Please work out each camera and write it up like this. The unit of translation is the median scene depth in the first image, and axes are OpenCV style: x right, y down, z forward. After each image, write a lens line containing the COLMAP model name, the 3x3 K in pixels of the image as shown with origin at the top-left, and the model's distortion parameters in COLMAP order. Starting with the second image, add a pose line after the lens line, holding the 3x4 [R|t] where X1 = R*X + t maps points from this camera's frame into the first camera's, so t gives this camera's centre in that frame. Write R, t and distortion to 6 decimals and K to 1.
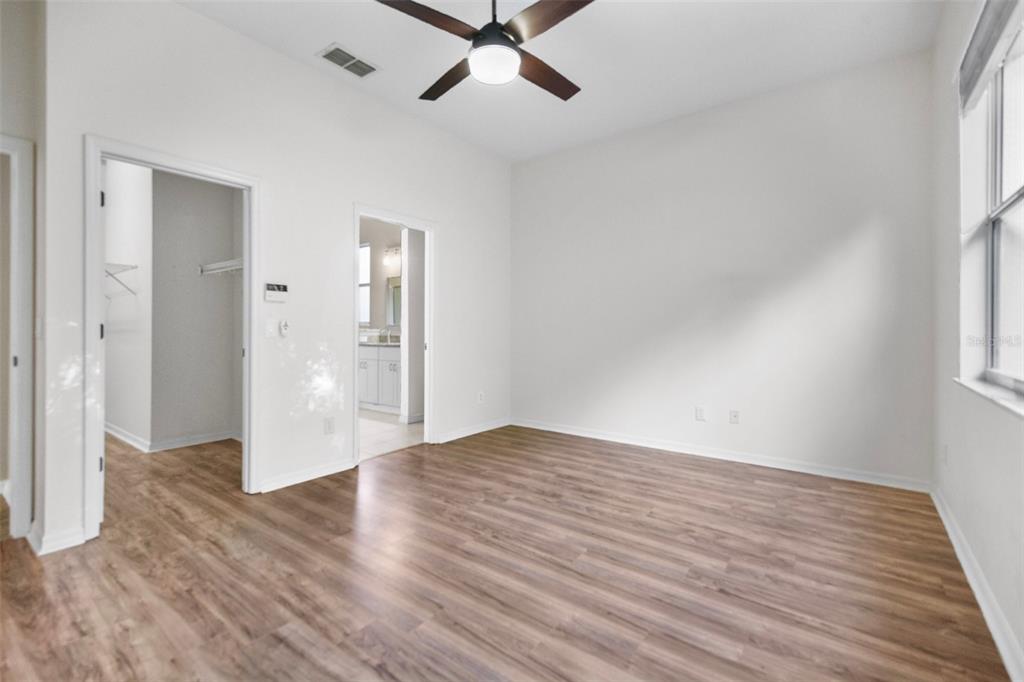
lens RADIAL K [[458.6, 0, 510.1], [0, 458.6, 329.9], [0, 0, 1]] dist [0.004083, -0.000040]
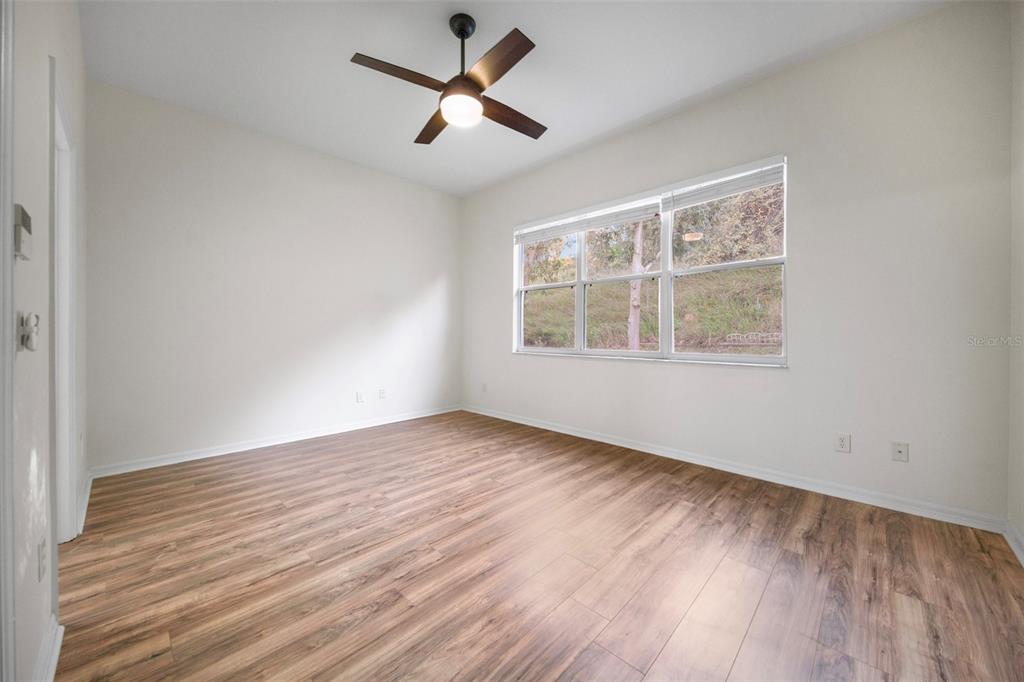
lens RADIAL K [[374.1, 0, 510.0], [0, 374.1, 337.9], [0, 0, 1]] dist [-0.001081, -0.000081]
pose [[0.120582, -0.020591, 0.992490, -0.846268], [0.005838, 0.999782, 0.020033, -0.005418], [-0.992686, 0.003378, 0.120676, 0.645837]]
